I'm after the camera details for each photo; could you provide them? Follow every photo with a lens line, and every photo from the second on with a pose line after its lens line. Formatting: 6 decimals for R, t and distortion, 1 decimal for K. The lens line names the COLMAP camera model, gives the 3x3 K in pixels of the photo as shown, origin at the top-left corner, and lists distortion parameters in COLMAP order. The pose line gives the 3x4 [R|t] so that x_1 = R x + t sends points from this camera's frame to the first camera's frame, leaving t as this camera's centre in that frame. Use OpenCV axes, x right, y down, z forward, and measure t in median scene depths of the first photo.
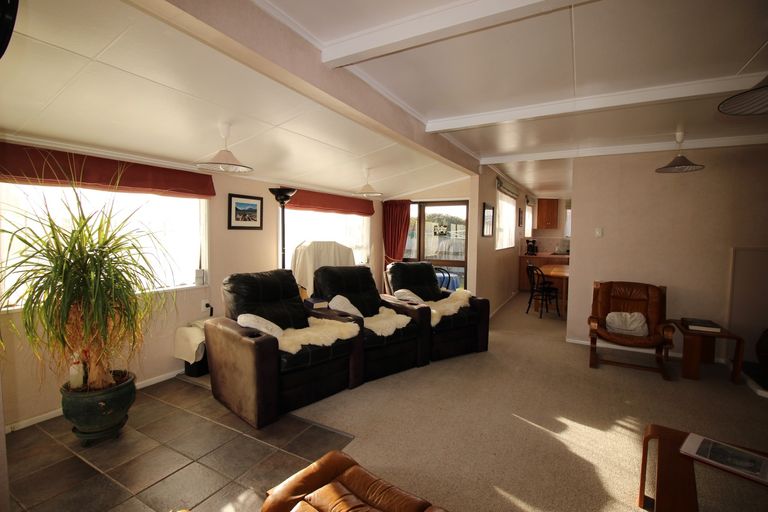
lens RADIAL K [[356.4, 0, 384.6], [0, 356.4, 251.4], [0, 0, 1]] dist [0.001130, -0.013578]
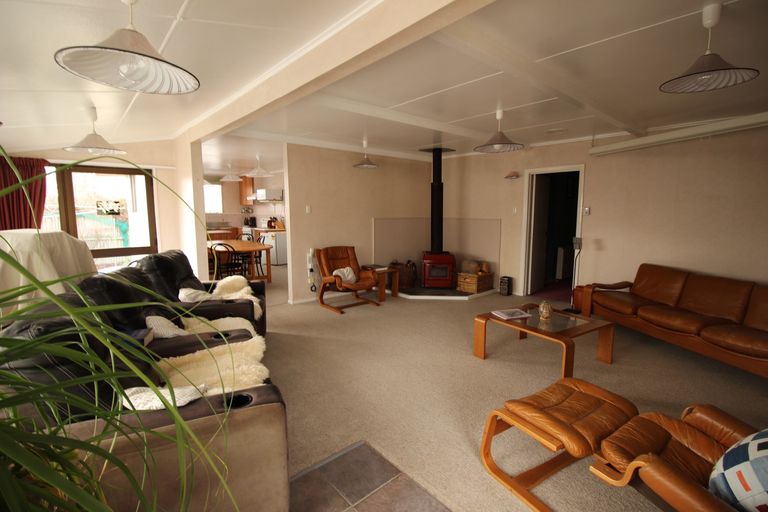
lens RADIAL K [[356.4, 0, 384.6], [0, 356.4, 251.4], [0, 0, 1]] dist [0.001130, -0.013578]
pose [[0.349380, -0.121138, 0.929117, -0.553684], [0.047369, 0.992623, 0.111605, -0.041117], [-0.935783, 0.005019, 0.352541, 0.385575]]
